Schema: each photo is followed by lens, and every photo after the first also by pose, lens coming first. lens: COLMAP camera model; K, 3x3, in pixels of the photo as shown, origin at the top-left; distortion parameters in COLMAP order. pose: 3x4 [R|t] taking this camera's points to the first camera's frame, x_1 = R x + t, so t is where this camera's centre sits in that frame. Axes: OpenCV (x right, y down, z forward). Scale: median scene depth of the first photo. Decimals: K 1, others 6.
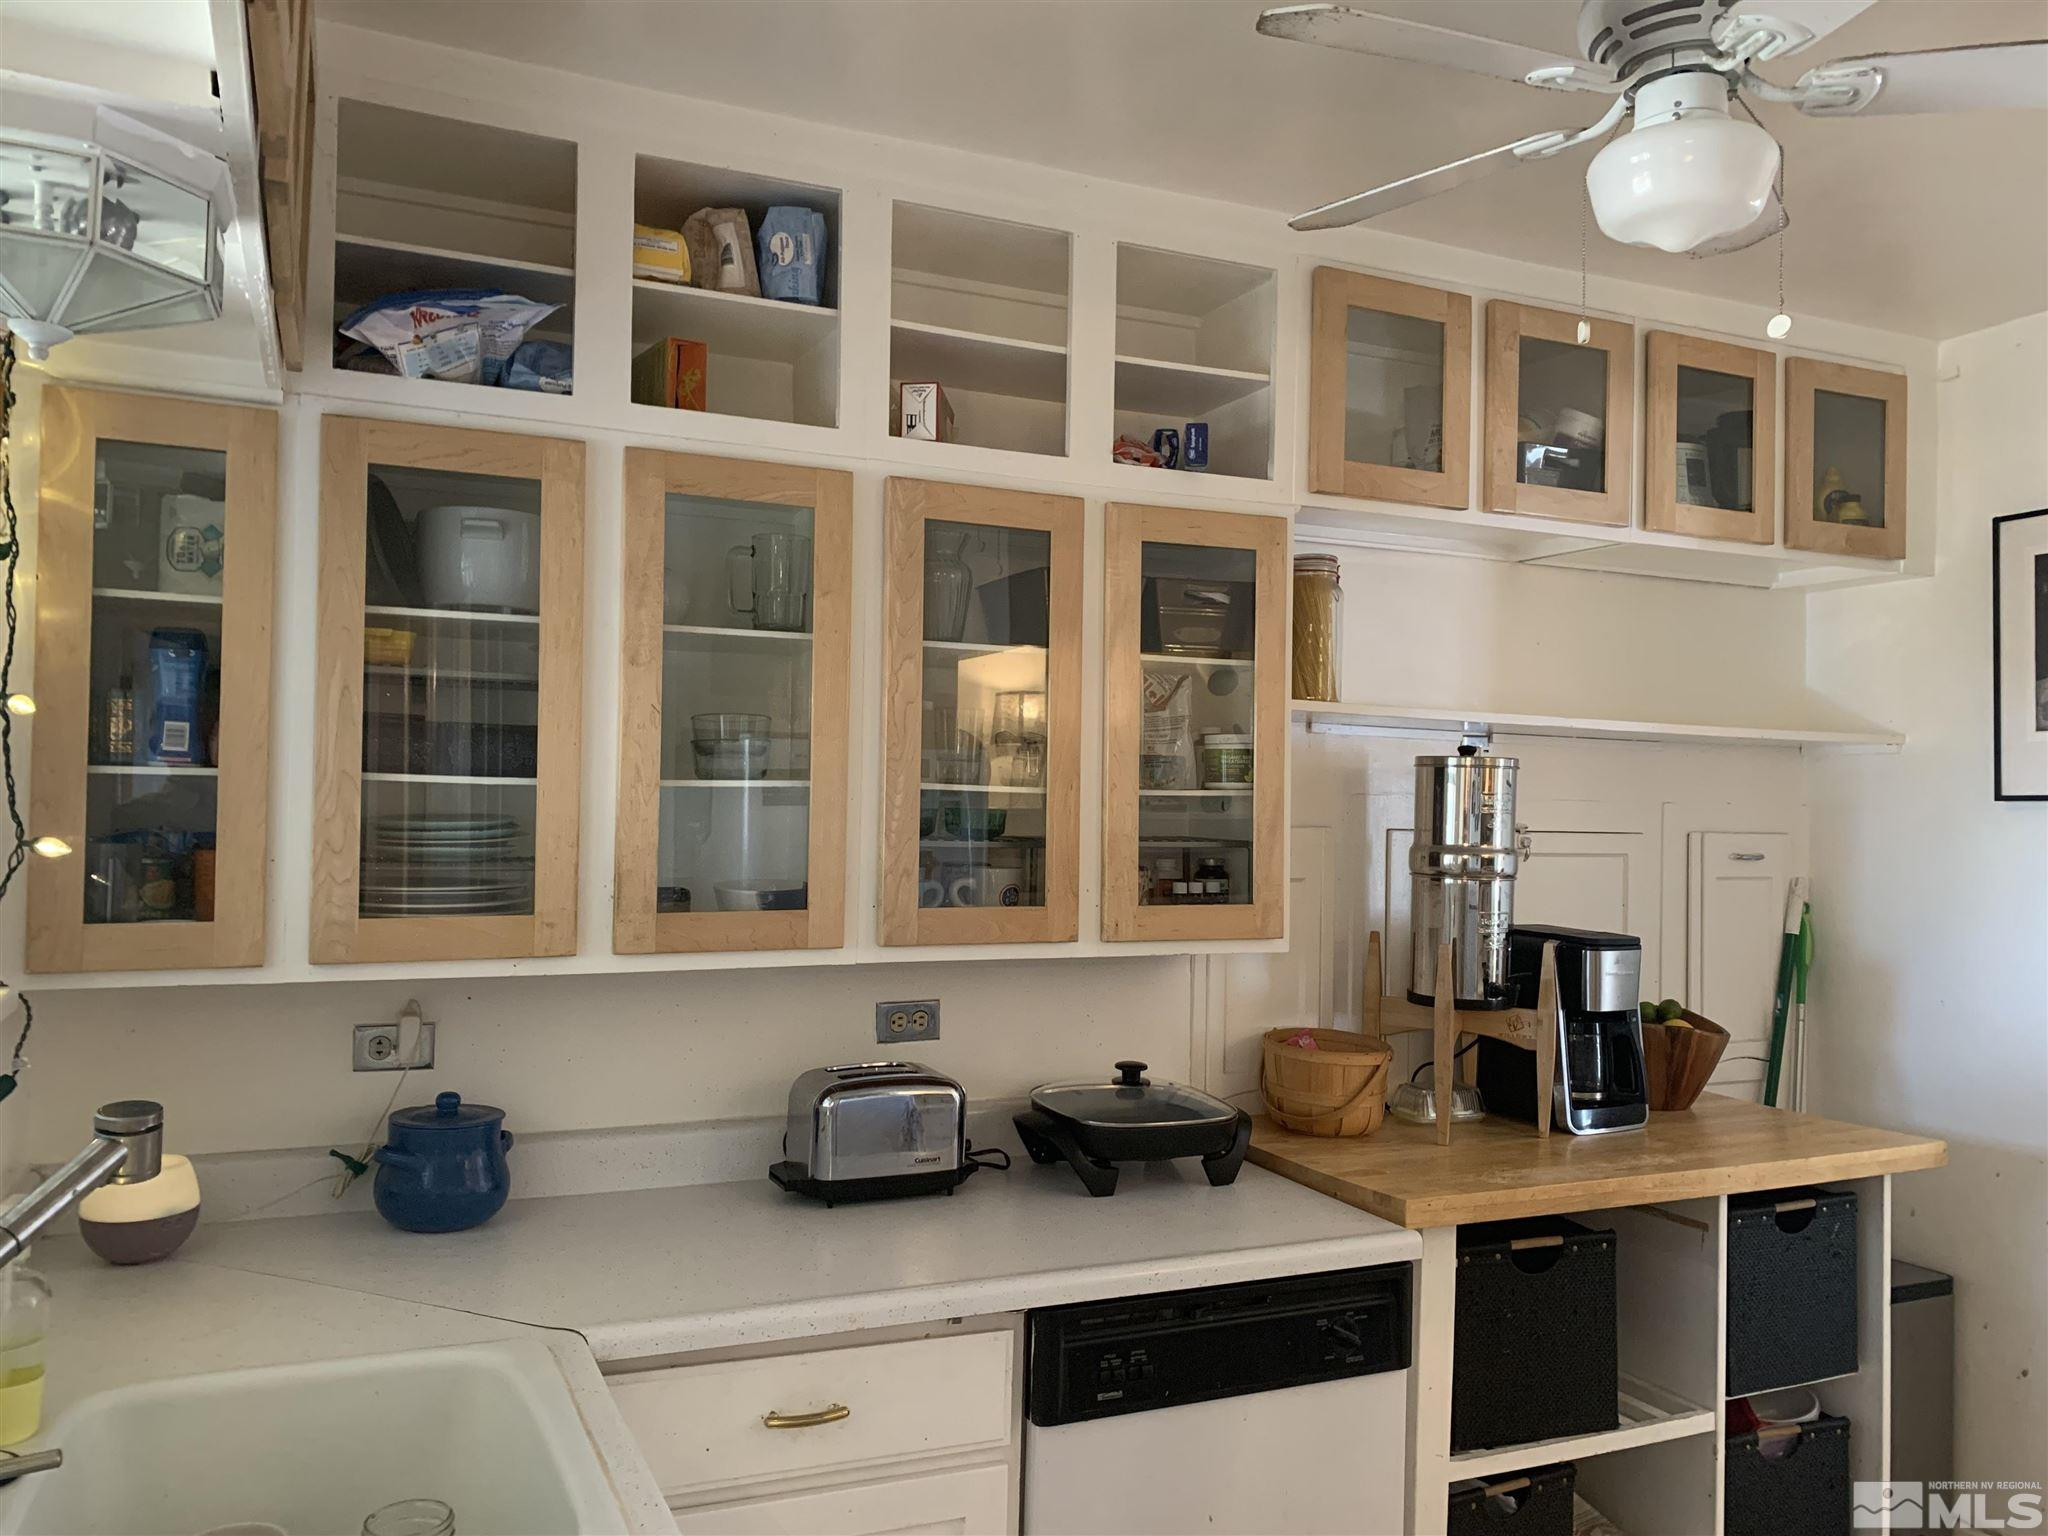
lens RADIAL K [[1579.0, 0, 1024.1], [0, 1579.0, 767.1], [0, 0, 1]] dist [-0.007548, -0.000572]
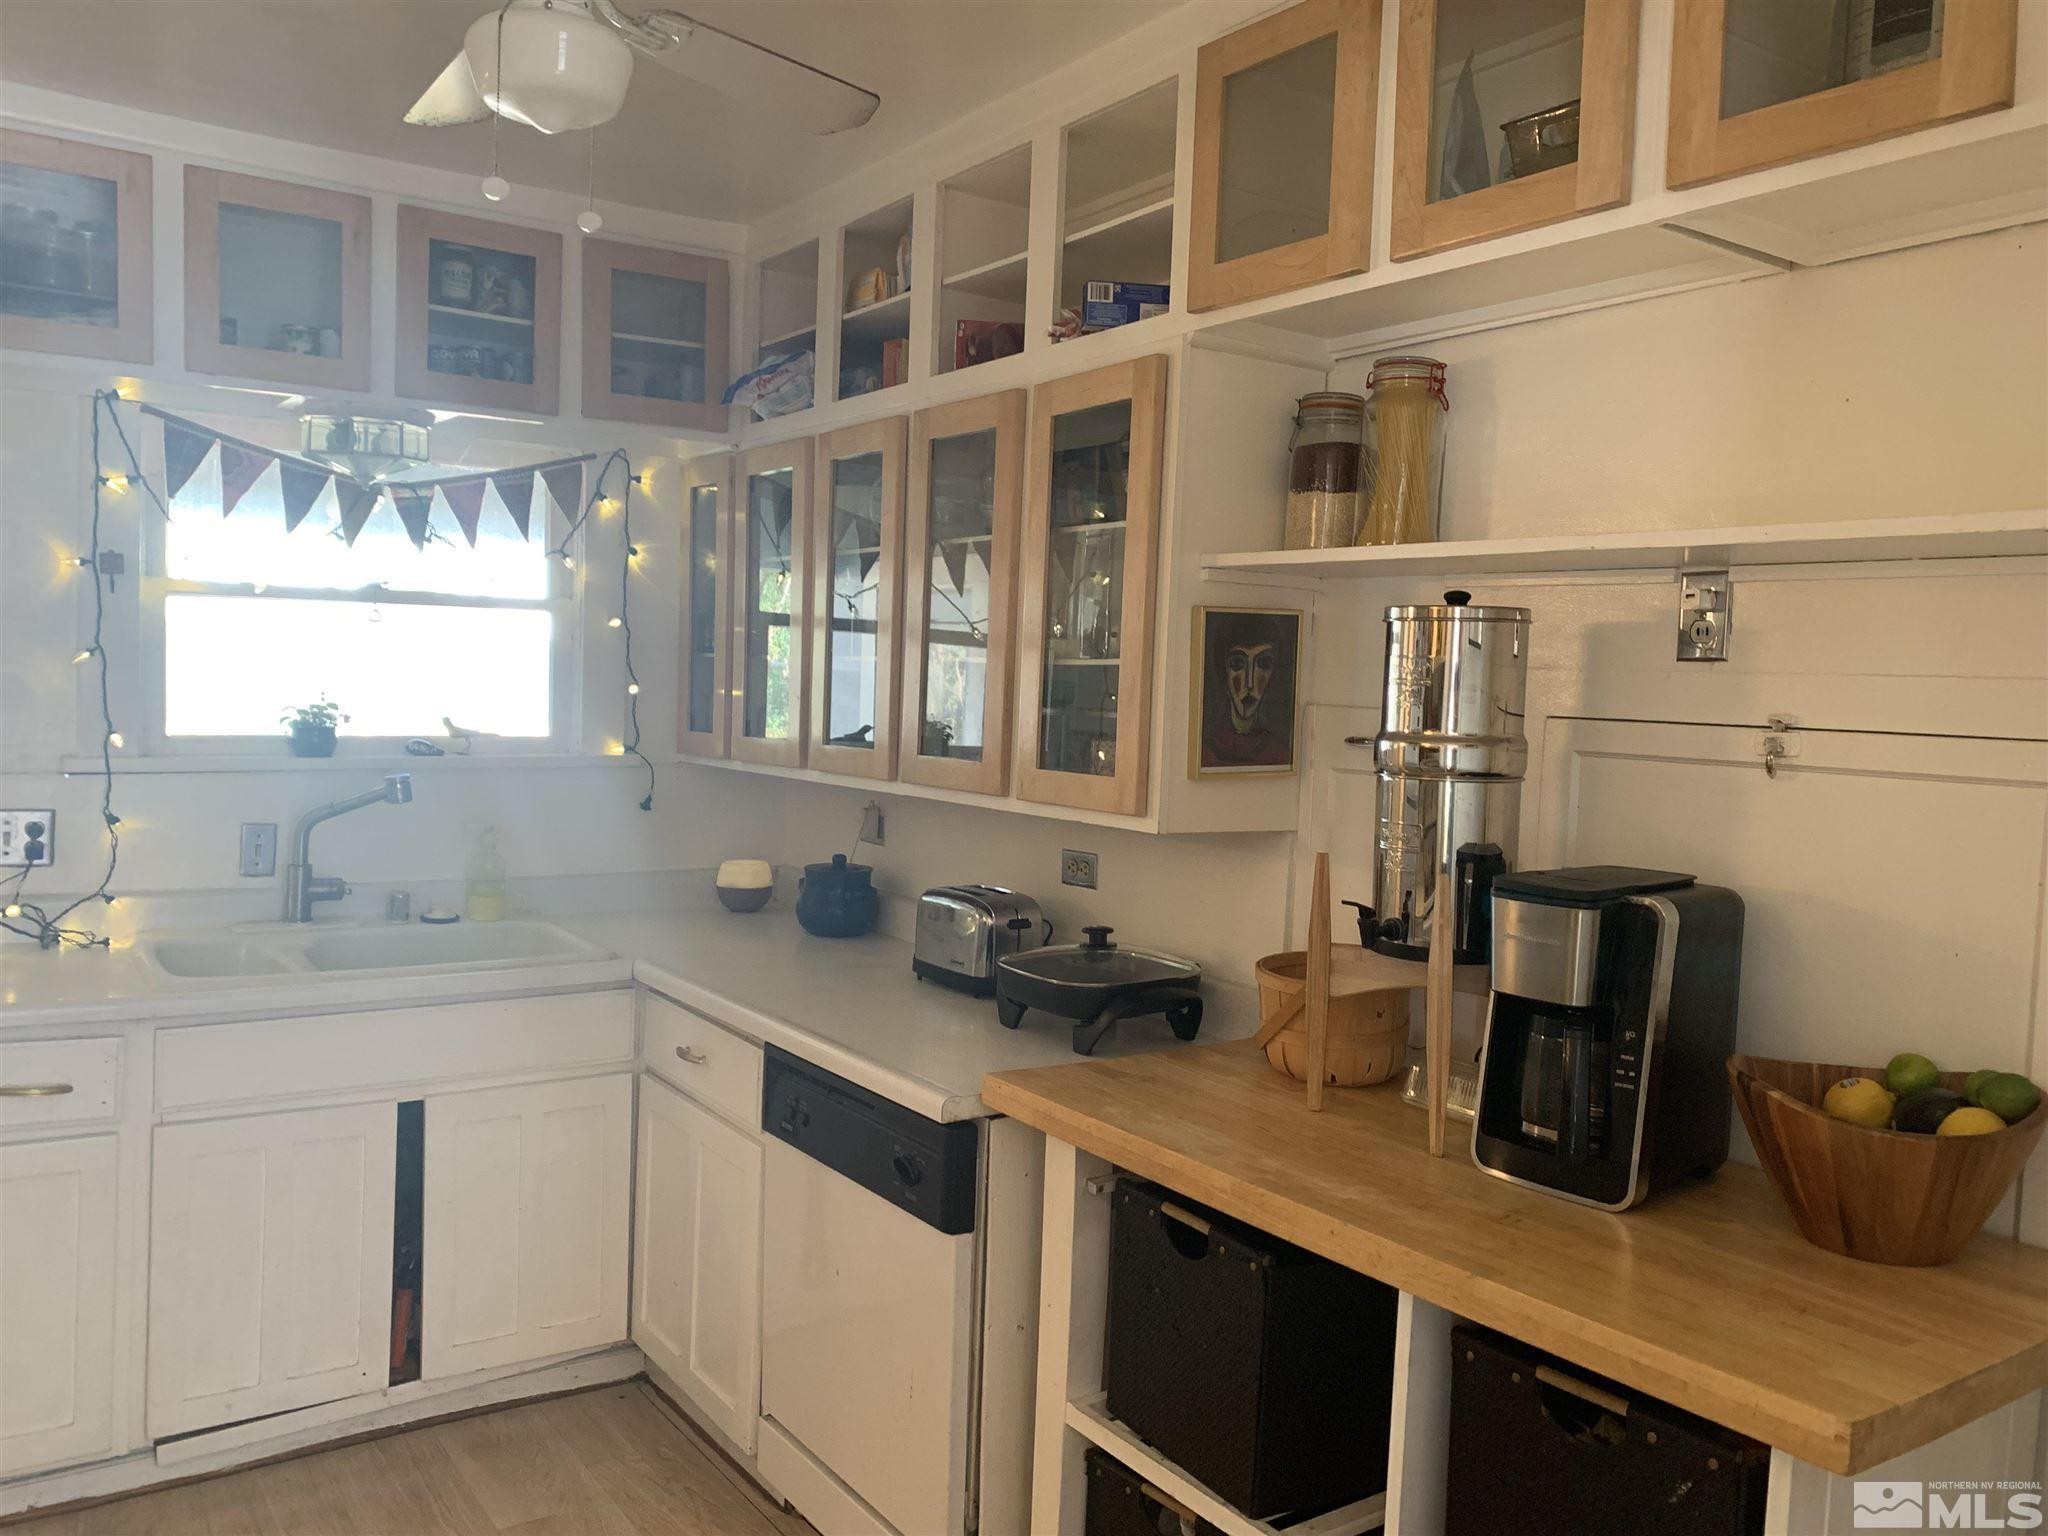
lens RADIAL K [[1579.0, 0, 1022.2], [0, 1579.0, 773.2], [0, 0, 1]] dist [-0.007548, -0.000572]
pose [[0.166421, 0.044726, -0.985040, 0.961073], [-0.008324, 0.998999, 0.043953, 0.039350], [0.986020, 0.000885, 0.166627, 0.706211]]
